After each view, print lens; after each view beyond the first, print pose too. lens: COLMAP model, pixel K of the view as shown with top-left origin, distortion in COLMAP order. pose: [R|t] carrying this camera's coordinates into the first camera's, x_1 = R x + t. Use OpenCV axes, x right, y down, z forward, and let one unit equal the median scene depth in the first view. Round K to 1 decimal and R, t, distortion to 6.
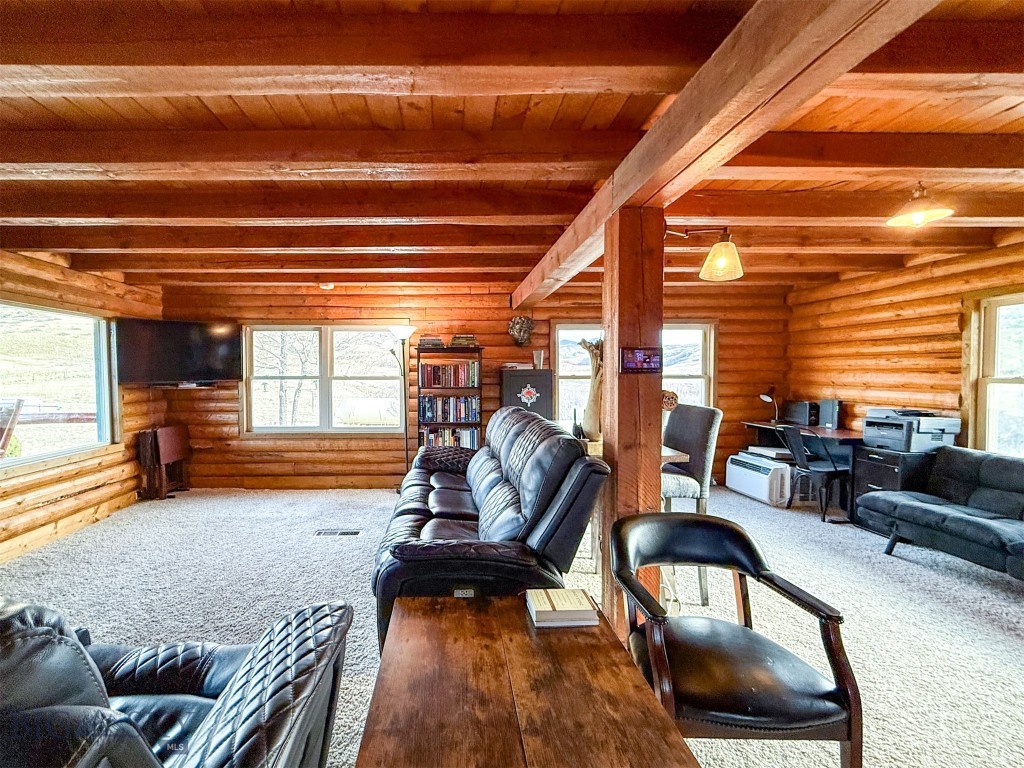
lens RADIAL K [[433.9, 0, 474.0], [0, 433.9, 386.5], [0, 0, 1]] dist [-0.002399, -0.000180]
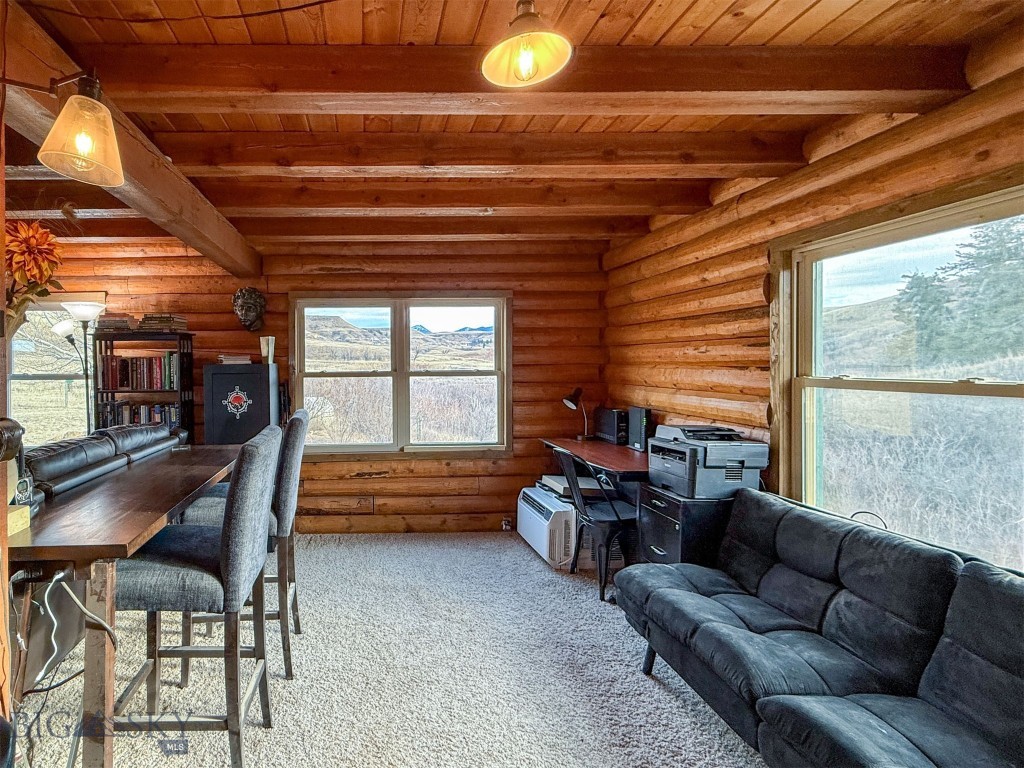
lens RADIAL K [[500.3, 0, 437.0], [0, 500.3, 369.9], [0, 0, 1]] dist [0.000851, -0.000055]
pose [[0.999056, -0.005762, 0.043053, 0.427244], [0.006551, 0.999813, -0.018206, -0.014421], [-0.042940, 0.018471, 0.998907, 0.210079]]
